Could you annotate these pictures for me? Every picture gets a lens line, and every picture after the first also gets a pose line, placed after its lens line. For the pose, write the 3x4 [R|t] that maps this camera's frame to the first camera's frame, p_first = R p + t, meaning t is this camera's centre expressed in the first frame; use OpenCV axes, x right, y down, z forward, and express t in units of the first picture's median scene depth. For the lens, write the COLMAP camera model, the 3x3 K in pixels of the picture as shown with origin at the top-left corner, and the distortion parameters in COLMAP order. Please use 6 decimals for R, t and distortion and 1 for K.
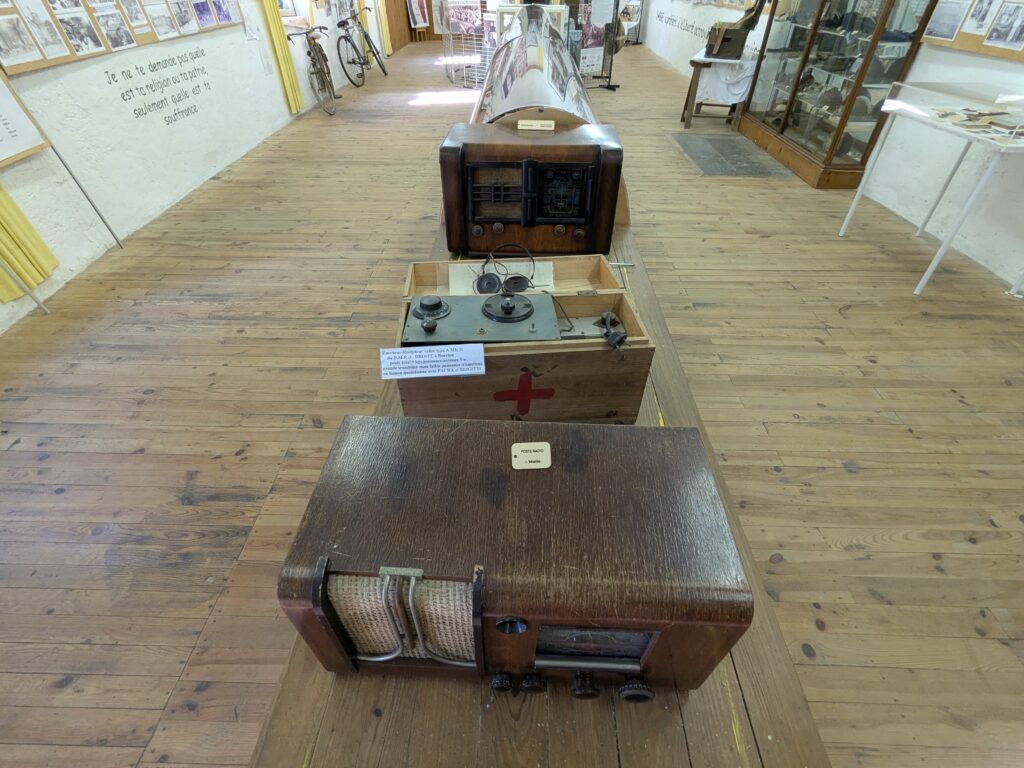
lens RADIAL K [[485.4, 0, 508.5], [0, 485.4, 384.2], [0, 0, 1]] dist [-0.001962, 0.002595]
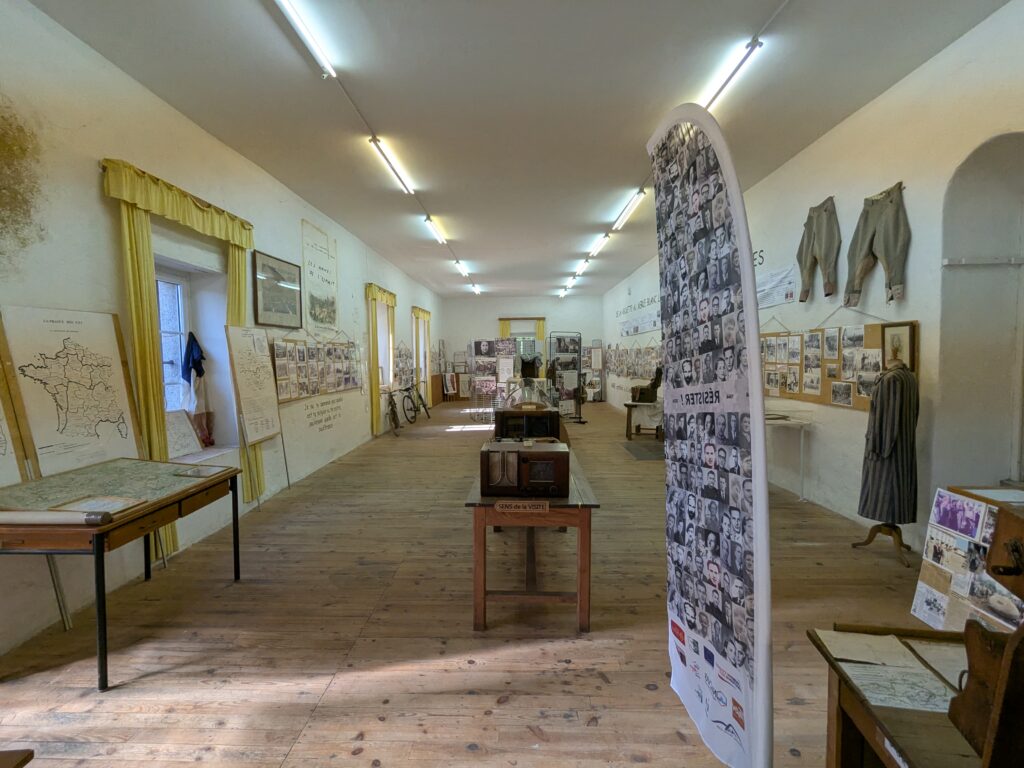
lens RADIAL K [[485.3, 0, 512.6], [0, 485.3, 382.9], [0, 0, 1]] dist [-0.003781, 0.002290]
pose [[0.999958, -0.005773, 0.007115, -0.021675], [0.008933, 0.786950, -0.616953, 0.409194], [-0.002037, 0.616990, 0.786968, -0.480776]]
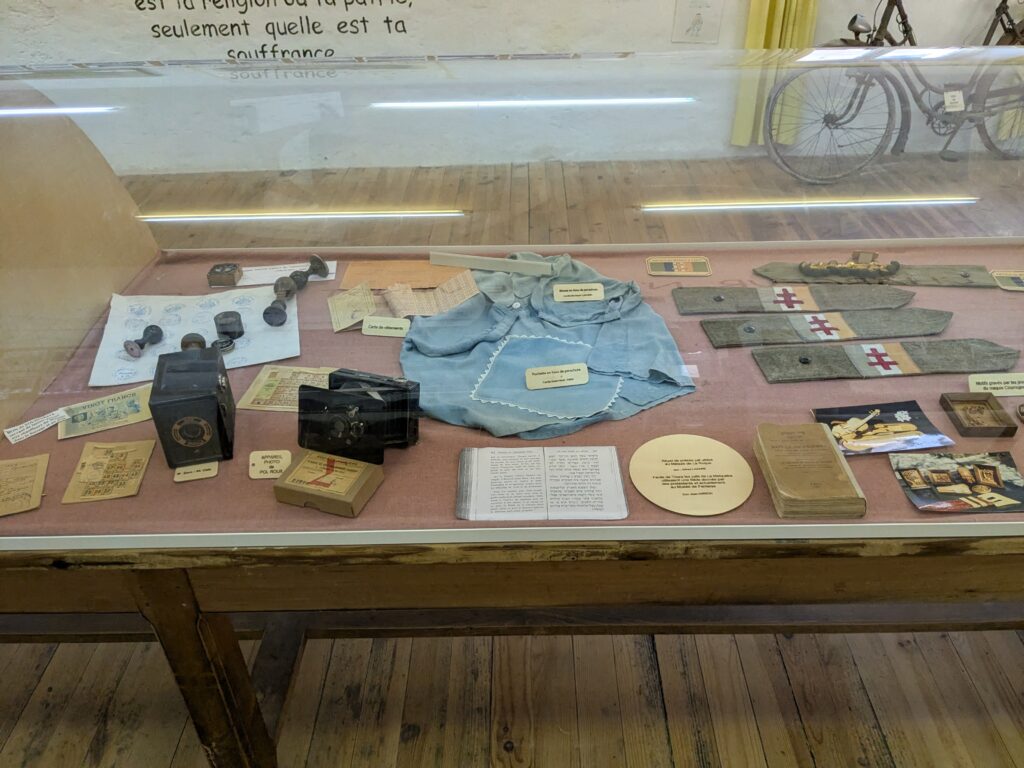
lens RADIAL K [[788.0, 0, 513.4], [0, 788.0, 378.2], [0, 0, 1]] dist [0.025216, -0.059750]
pose [[0.027950, 0.565899, -0.824001, 0.277587], [-0.640463, 0.643036, 0.419894, -0.901519], [0.767480, 0.516006, 0.380411, 1.098317]]
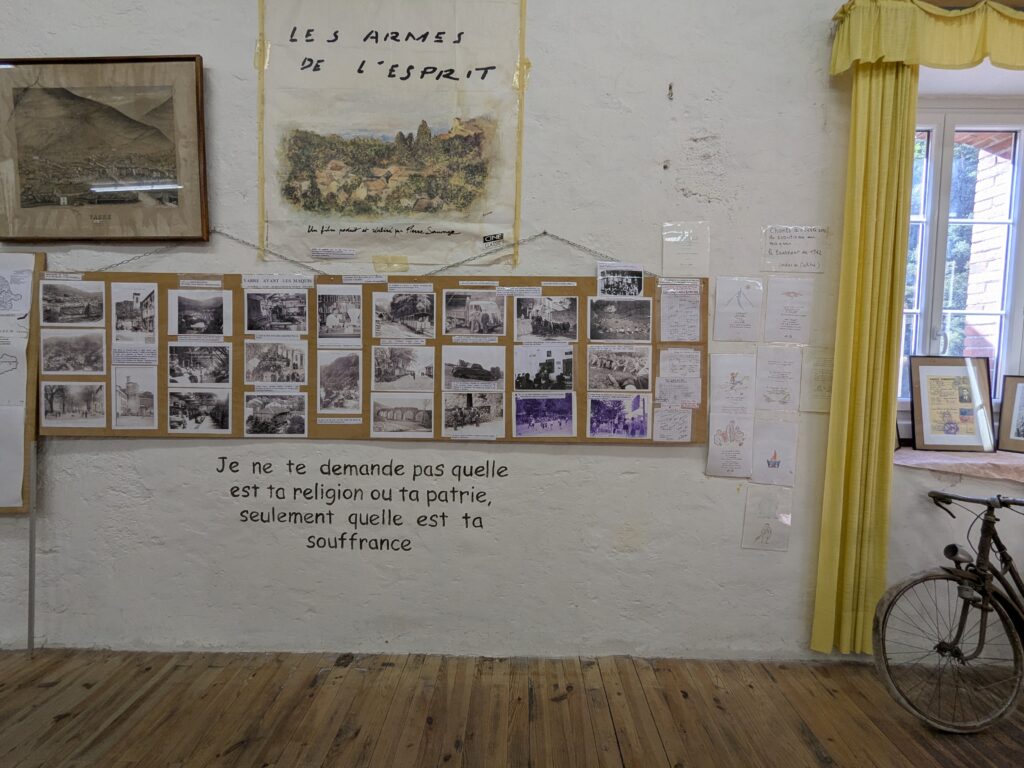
lens RADIAL K [[485.3, 0, 512.6], [0, 485.3, 382.9], [0, 0, 1]] dist [-0.003781, 0.002290]
pose [[0.007312, 0.068323, -0.997636, -0.134303], [-0.667595, 0.743102, 0.045999, -0.875510], [0.744489, 0.665681, 0.051046, 1.026070]]
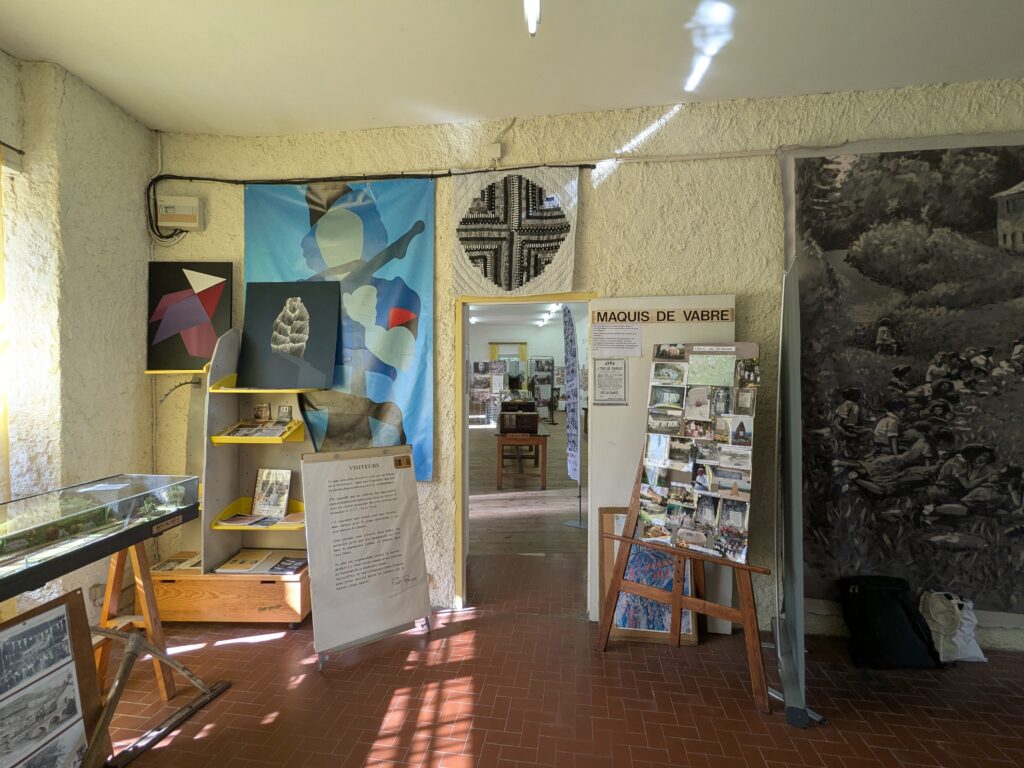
lens RADIAL K [[485.3, 0, 512.6], [0, 485.3, 382.9], [0, 0, 1]] dist [-0.003781, 0.002290]
pose [[0.998898, 0.003444, 0.046804, -0.099107], [0.027562, 0.764140, -0.644461, 1.037928], [-0.037984, 0.645041, 0.763203, -1.195927]]
